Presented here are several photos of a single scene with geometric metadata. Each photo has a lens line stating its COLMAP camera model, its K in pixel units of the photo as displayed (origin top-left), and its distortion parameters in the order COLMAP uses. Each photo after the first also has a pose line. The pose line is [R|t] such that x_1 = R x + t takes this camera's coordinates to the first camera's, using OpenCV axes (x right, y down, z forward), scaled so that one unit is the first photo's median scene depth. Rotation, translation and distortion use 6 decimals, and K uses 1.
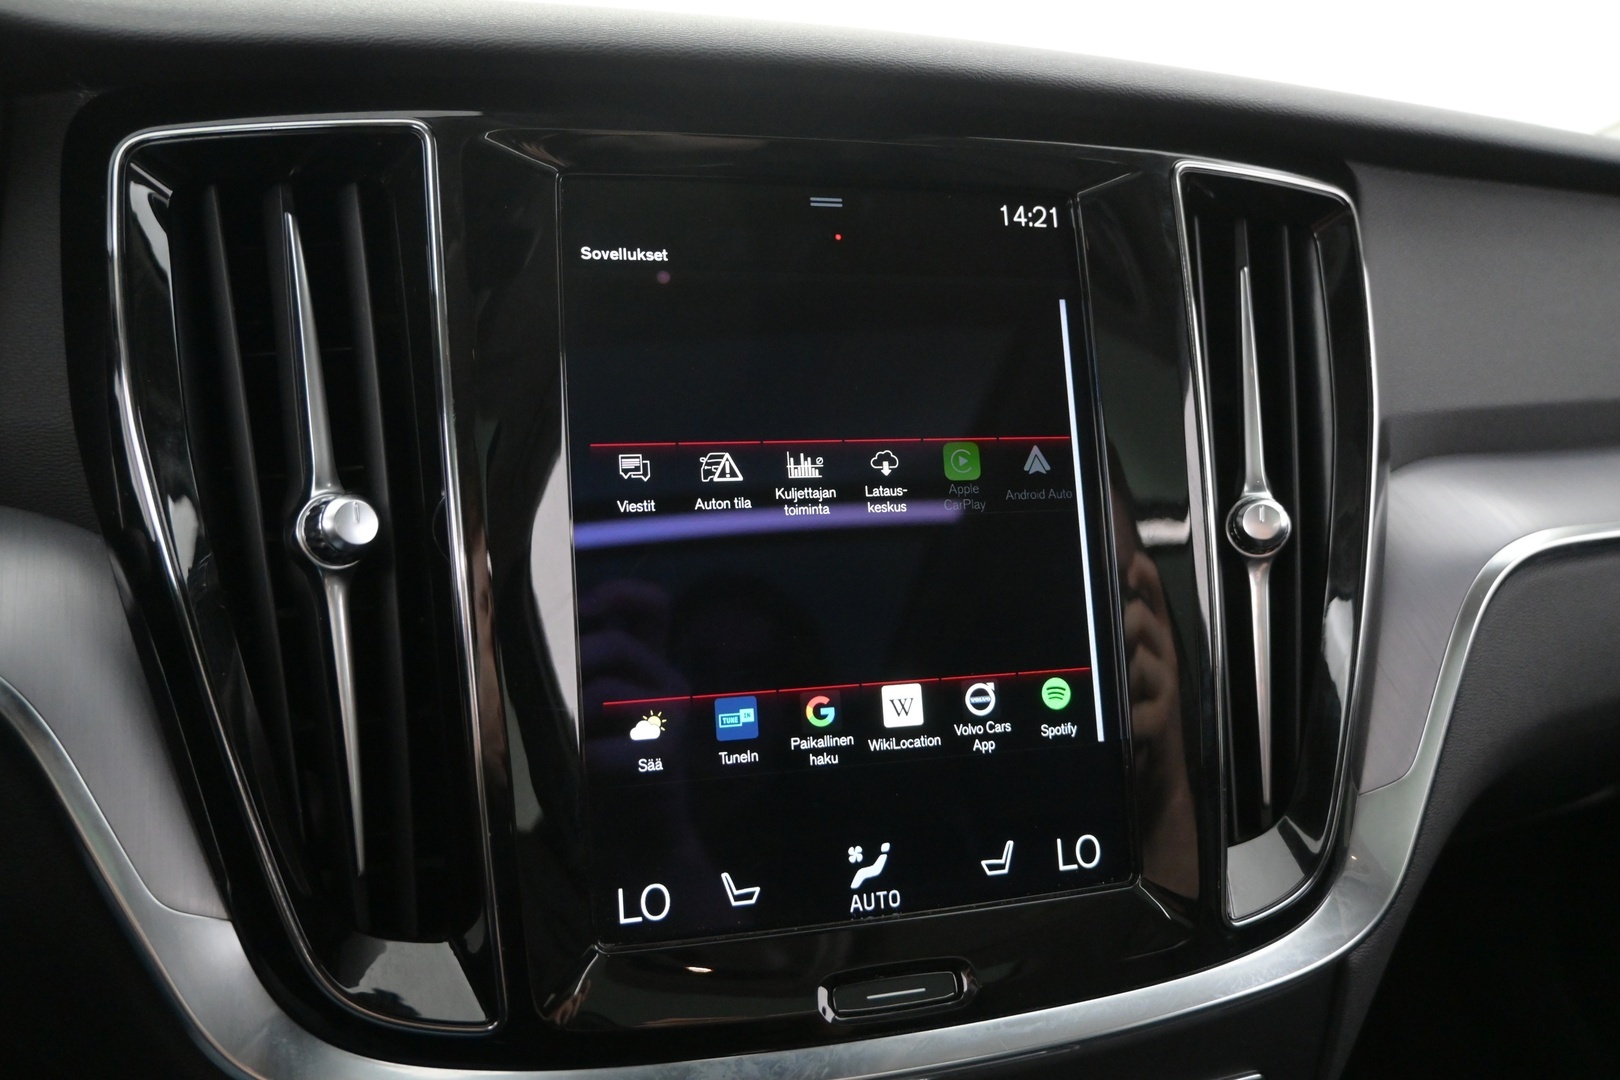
lens RADIAL K [[1209.7, 0, 804.9], [0, 1209.7, 536.9], [0, 0, 1]] dist [-0.004809, -0.009813]
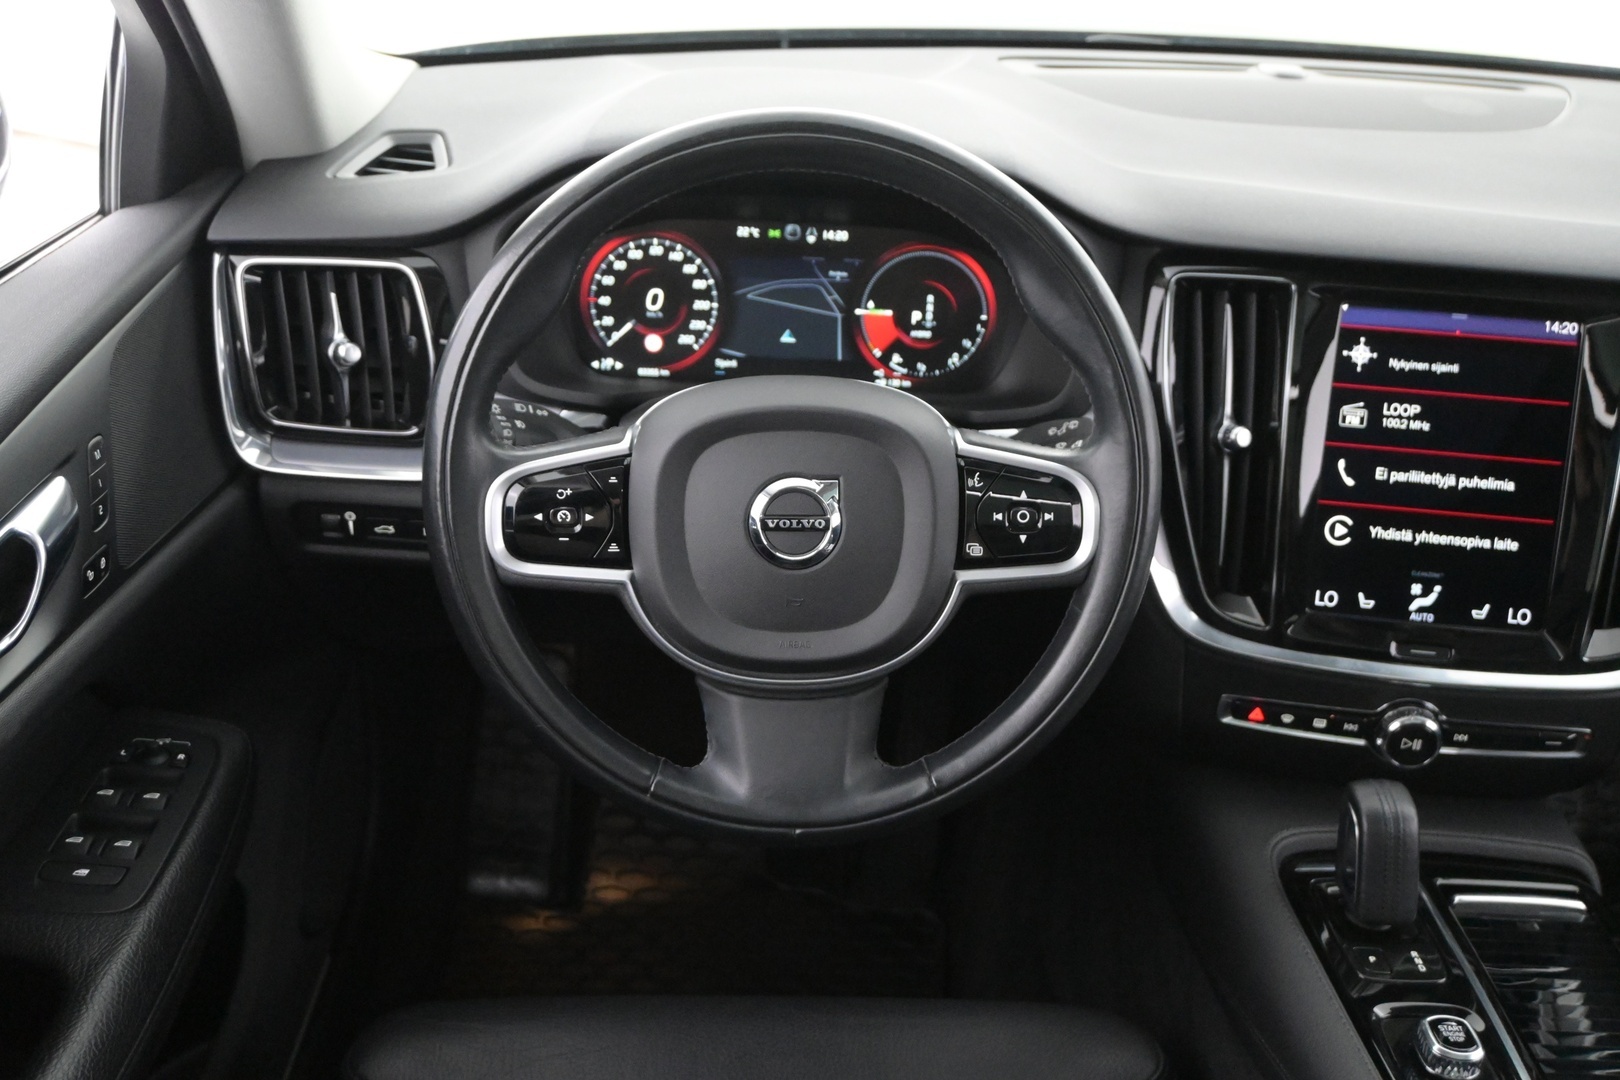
lens RADIAL K [[1680.2, 0, 808.6], [0, 1680.2, 543.8], [0, 0, 1]] dist [-0.004198, 0.000000]
pose [[0.928520, 0.181028, -0.324161, -0.019553], [-0.109496, 0.967764, 0.226810, -0.489865], [0.354770, -0.175103, 0.918410, -2.611944]]
